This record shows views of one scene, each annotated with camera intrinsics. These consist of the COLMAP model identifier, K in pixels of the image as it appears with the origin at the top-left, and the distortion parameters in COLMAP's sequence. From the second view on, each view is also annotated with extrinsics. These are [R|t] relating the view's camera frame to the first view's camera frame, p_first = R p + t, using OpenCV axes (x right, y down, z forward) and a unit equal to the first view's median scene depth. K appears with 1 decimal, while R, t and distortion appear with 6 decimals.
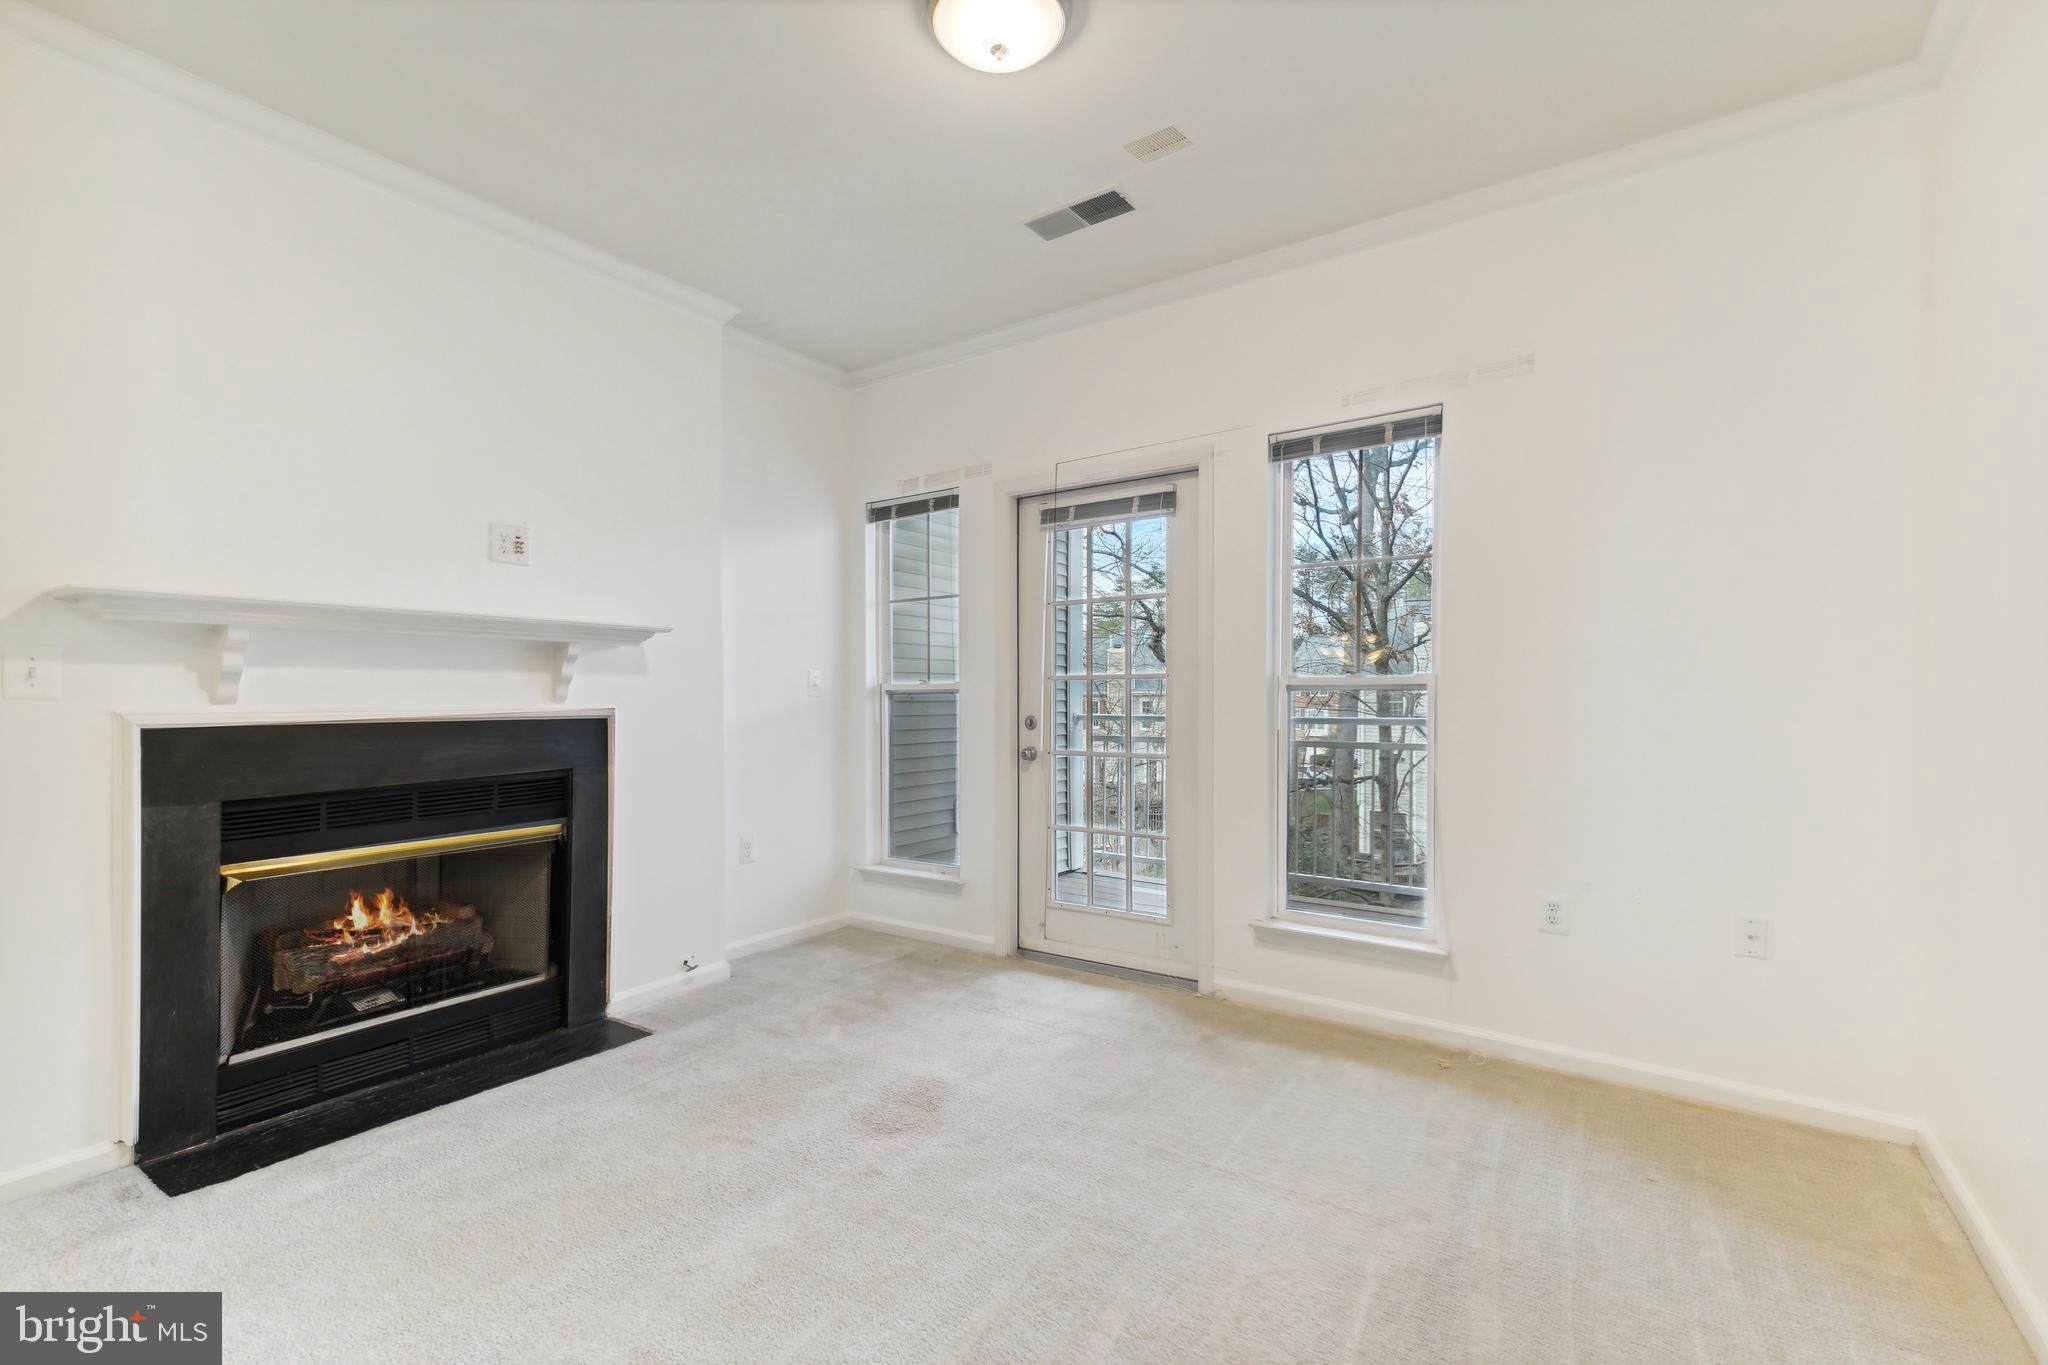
lens RADIAL K [[941.5, 0, 1028.3], [0, 941.5, 695.2], [0, 0, 1]] dist [-0.005516, -0.000358]
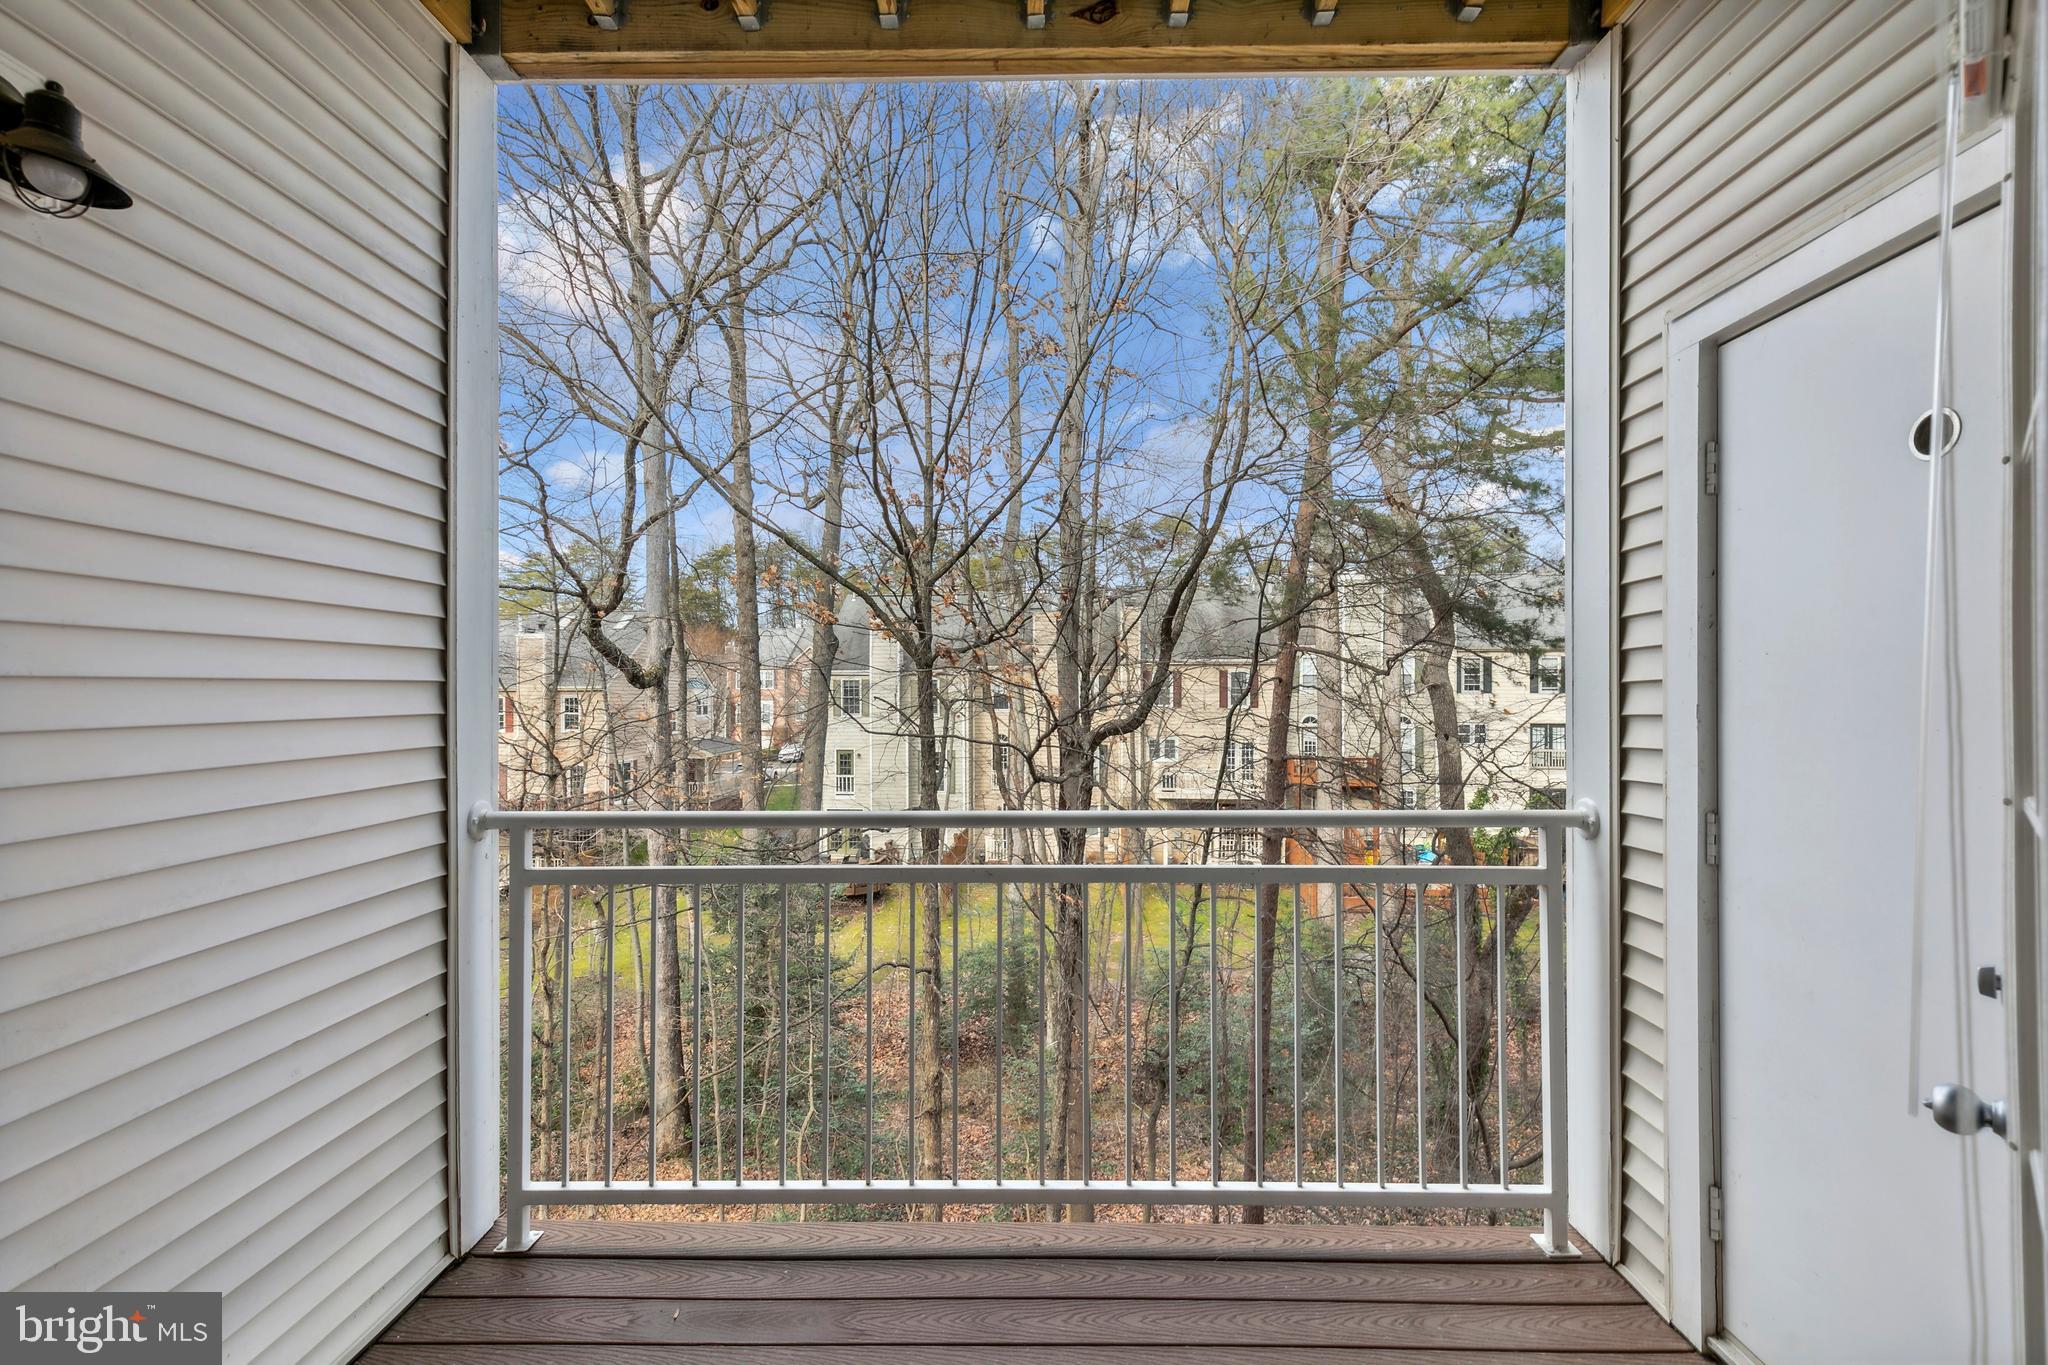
lens RADIAL K [[941.5, 0, 1029.0], [0, 941.5, 678.3], [0, 0, 1]] dist [-0.005516, -0.000358]
pose [[0.832226, 0.010472, 0.554338, 0.026858], [-0.005363, 0.999927, -0.010837, -0.028722], [-0.554411, 0.006045, 0.832221, 0.586343]]
